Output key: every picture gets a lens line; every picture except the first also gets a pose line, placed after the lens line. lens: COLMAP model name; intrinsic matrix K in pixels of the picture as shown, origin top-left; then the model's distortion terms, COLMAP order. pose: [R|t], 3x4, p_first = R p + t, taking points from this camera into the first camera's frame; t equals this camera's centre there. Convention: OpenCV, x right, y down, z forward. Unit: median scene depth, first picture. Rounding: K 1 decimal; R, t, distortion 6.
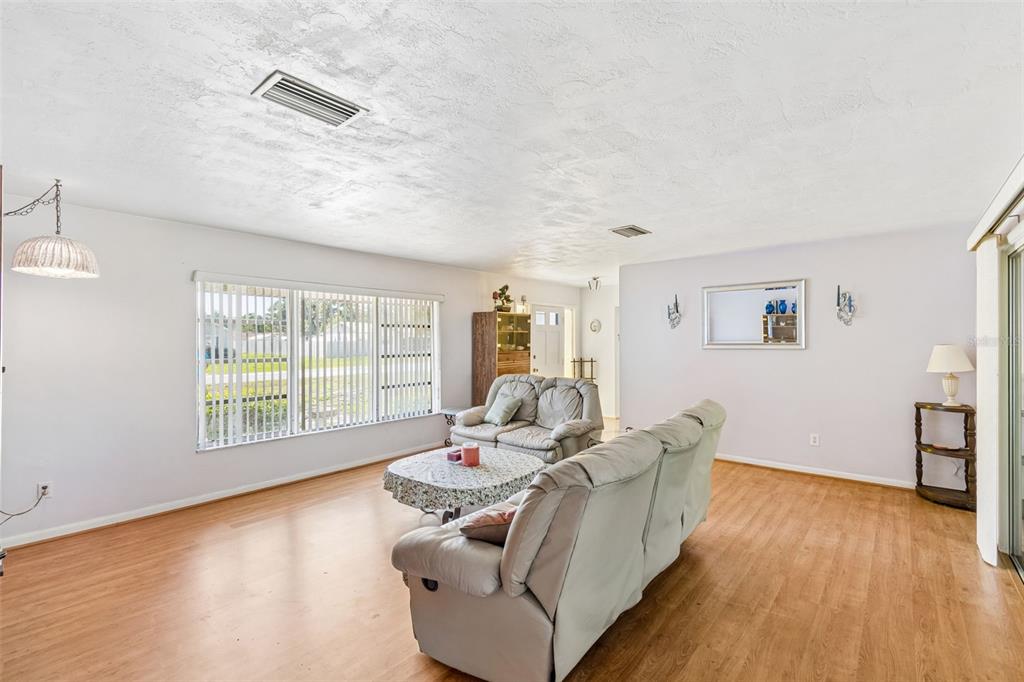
lens RADIAL K [[450.6, 0, 506.5], [0, 450.6, 339.0], [0, 0, 1]] dist [0.001558, 0.000294]
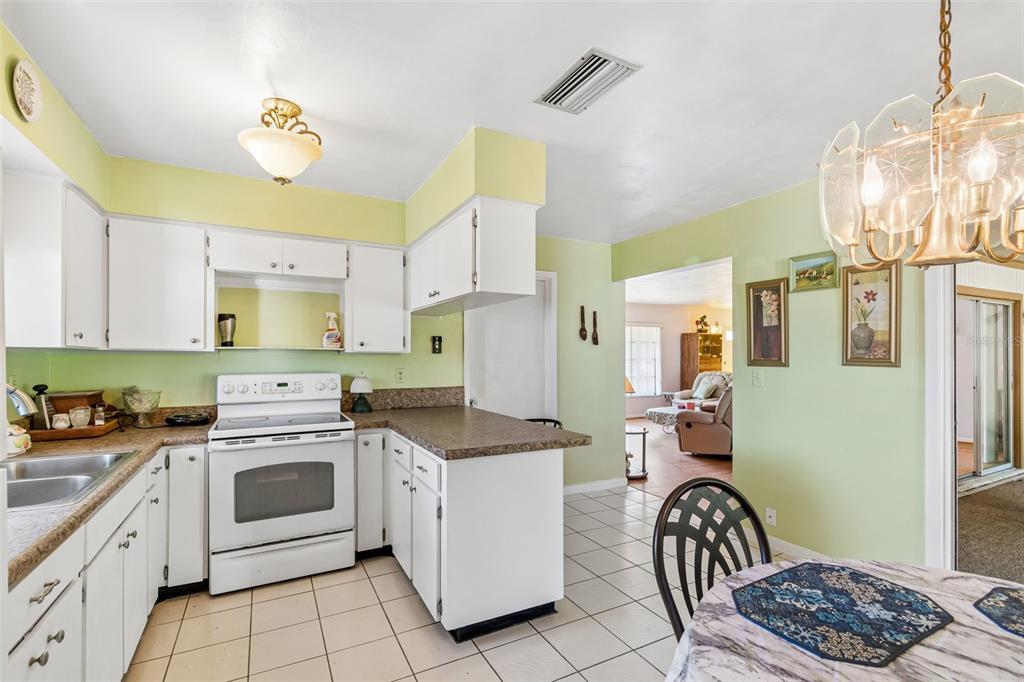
lens RADIAL K [[454.0, 0, 493.8], [0, 454.0, 357.2], [0, 0, 1]] dist [0.000599, -0.000118]
pose [[0.918948, 0.005318, -0.394343, -0.053581], [0.000321, 0.999899, 0.014232, 0.001591], [0.394379, -0.013205, 0.918853, -0.761467]]
